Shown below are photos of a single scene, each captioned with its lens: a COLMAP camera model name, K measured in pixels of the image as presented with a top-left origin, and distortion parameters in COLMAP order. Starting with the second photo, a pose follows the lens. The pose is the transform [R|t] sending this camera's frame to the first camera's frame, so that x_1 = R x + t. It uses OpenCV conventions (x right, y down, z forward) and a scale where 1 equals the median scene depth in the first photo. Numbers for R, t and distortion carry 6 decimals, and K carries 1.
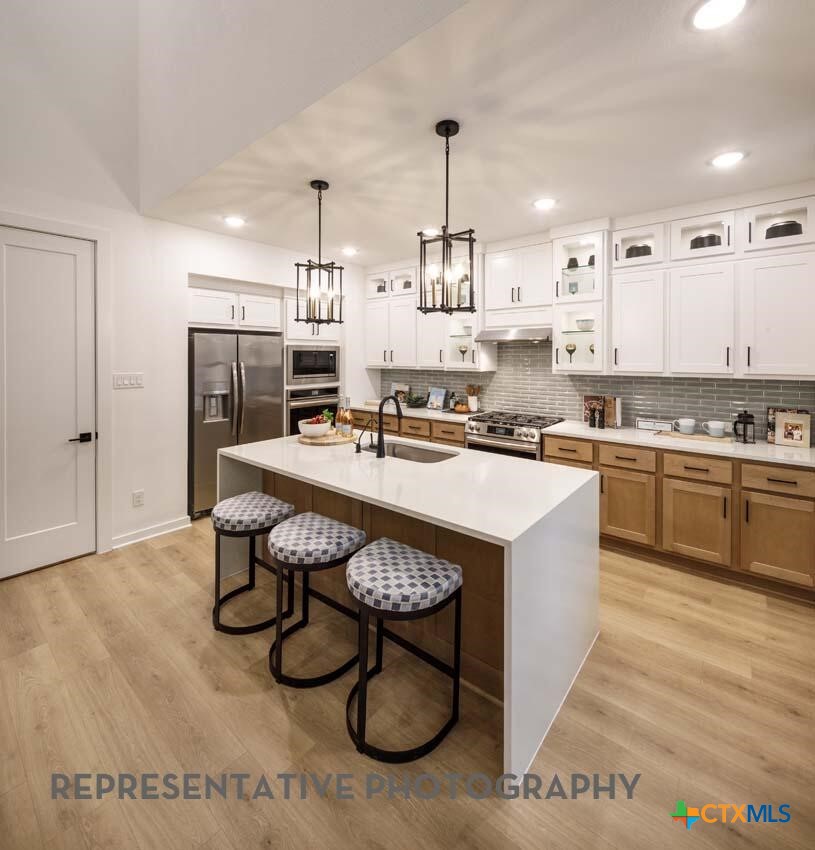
lens RADIAL K [[414.6, 0, 409.2], [0, 414.6, 424.2], [0, 0, 1]] dist [-0.007753, 0.001408]
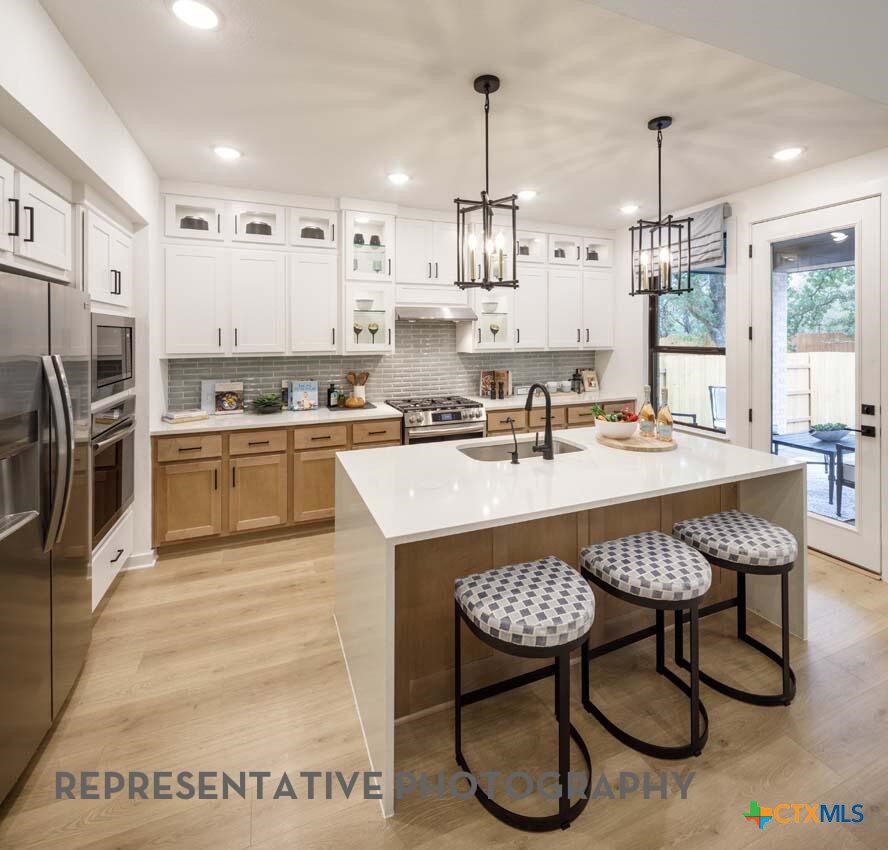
lens RADIAL K [[433.2, 0, 452.9], [0, 433.2, 407.5], [0, 0, 1]] dist [-0.007753, 0.001408]
pose [[0.451905, -0.146763, 0.879910, -0.603773], [0.148495, 0.984988, 0.088025, -0.084469], [-0.879620, 0.090883, 0.466915, 0.511760]]
